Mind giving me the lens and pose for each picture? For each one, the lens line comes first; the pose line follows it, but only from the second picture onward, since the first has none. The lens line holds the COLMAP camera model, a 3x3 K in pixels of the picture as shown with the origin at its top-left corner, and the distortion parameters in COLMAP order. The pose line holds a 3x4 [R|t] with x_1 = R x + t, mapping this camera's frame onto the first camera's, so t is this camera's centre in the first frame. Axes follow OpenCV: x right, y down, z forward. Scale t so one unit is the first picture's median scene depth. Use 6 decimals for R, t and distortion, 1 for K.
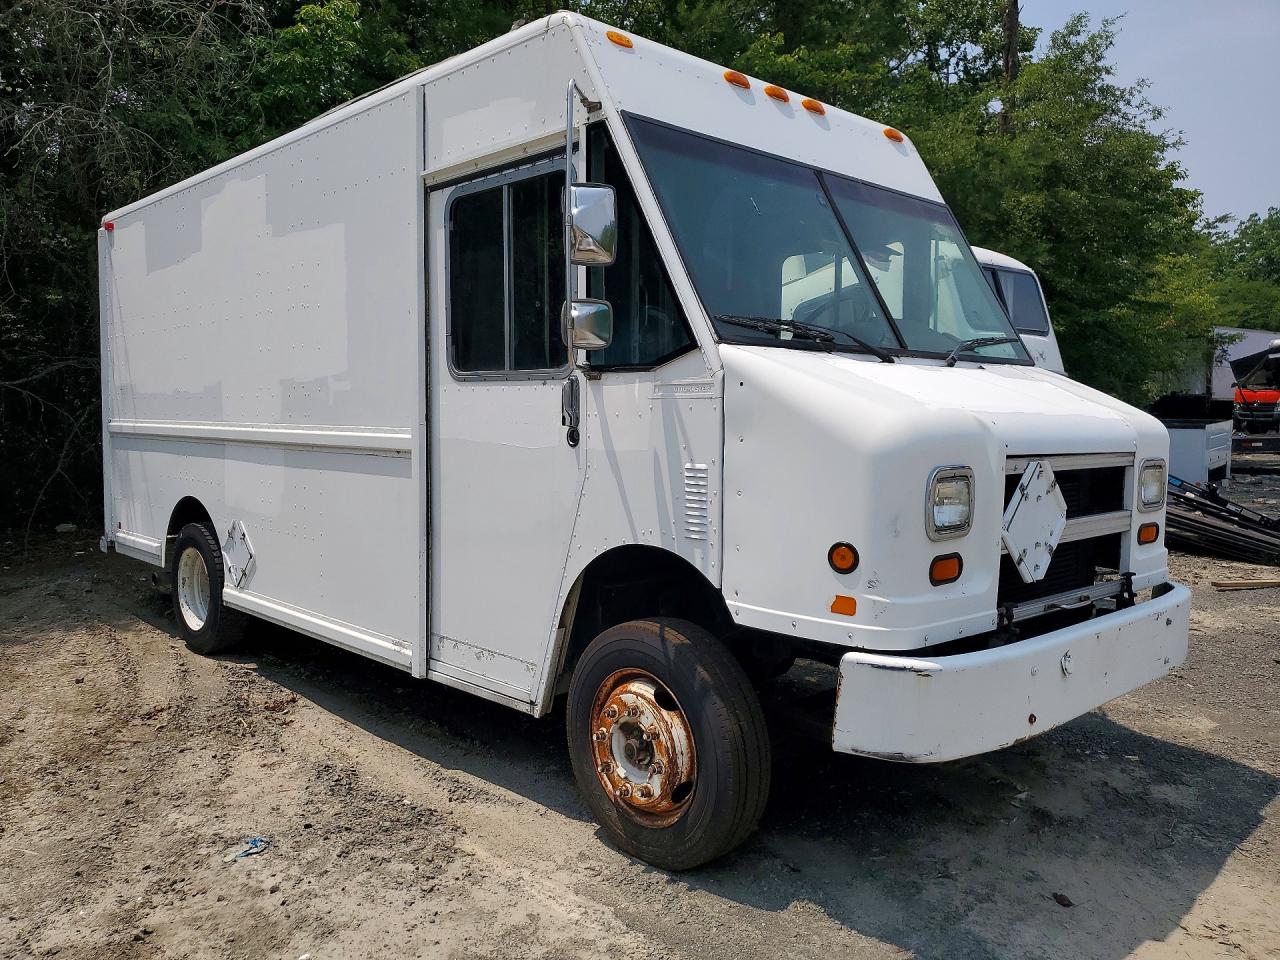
lens RADIAL K [[1001.4, 0, 643.3], [0, 1001.4, 476.2], [0, 0, 1]] dist [0.041726, -0.019520]
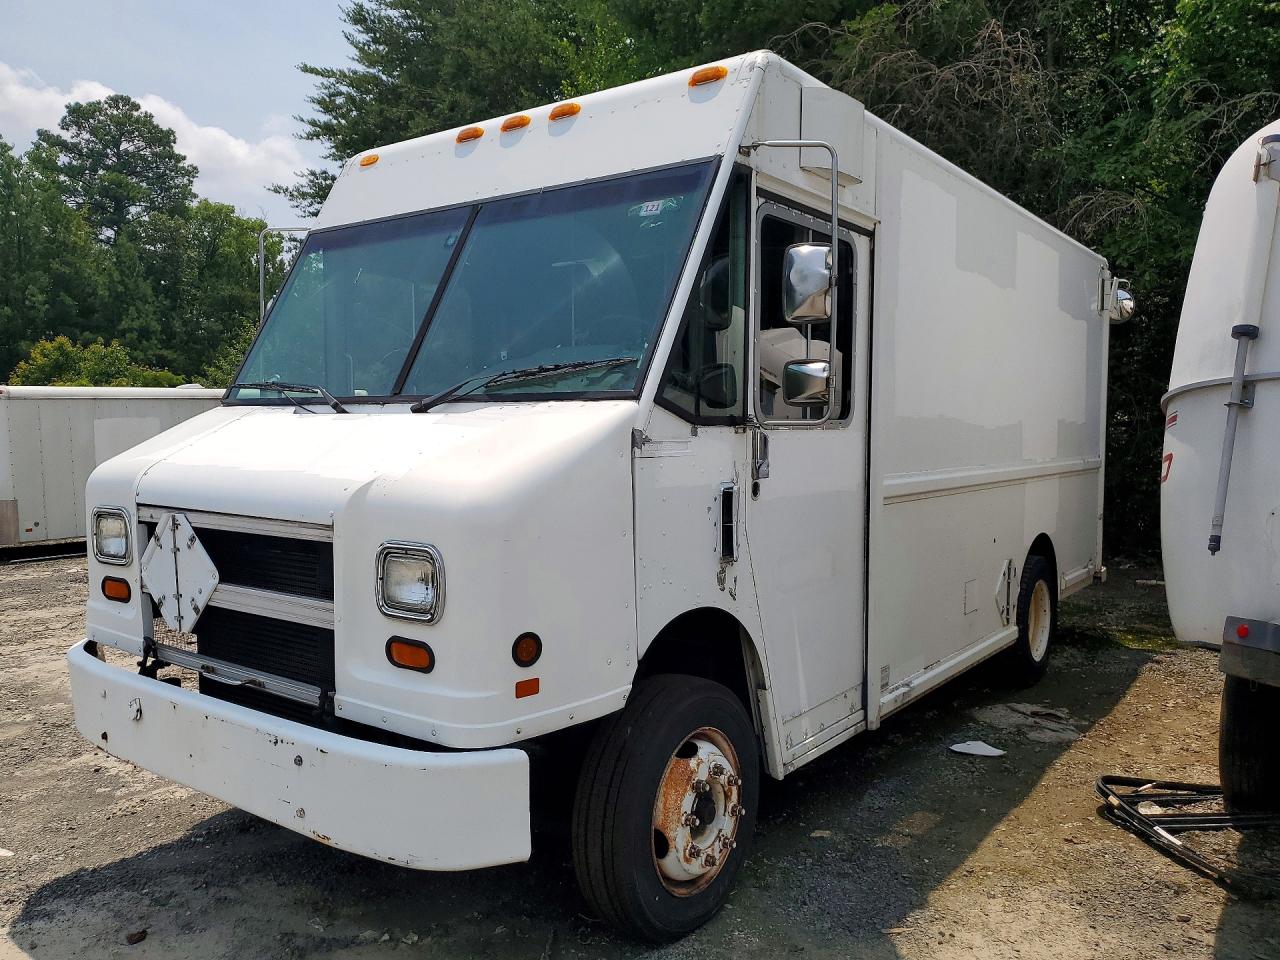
lens RADIAL K [[1001.4, 0, 611.0], [0, 1001.4, 493.6], [0, 0, 1]] dist [0.041726, -0.019520]
pose [[0.147928, 0.060212, -0.987164, 1.398418], [-0.063002, 0.996691, 0.051352, -0.110606], [0.986989, 0.054597, 0.151232, 1.223191]]
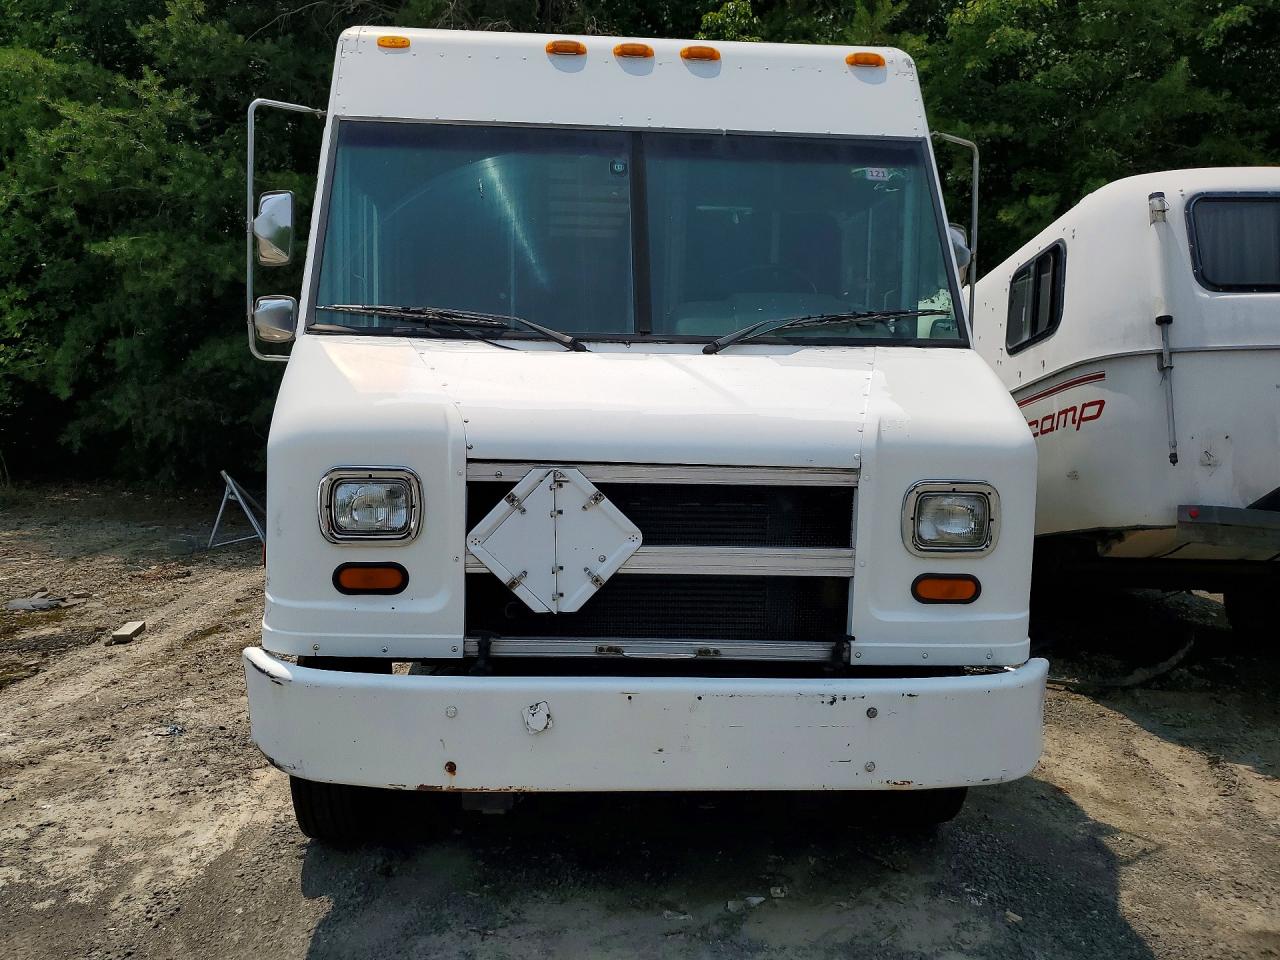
lens RADIAL K [[1001.4, 0, 614.3], [0, 1001.4, 470.2], [0, 0, 1]] dist [0.041726, -0.019520]
pose [[0.764624, 0.059031, -0.641767, 0.912313], [-0.054305, 0.998156, 0.027111, -0.037004], [0.642185, 0.014121, 0.766420, 0.383721]]
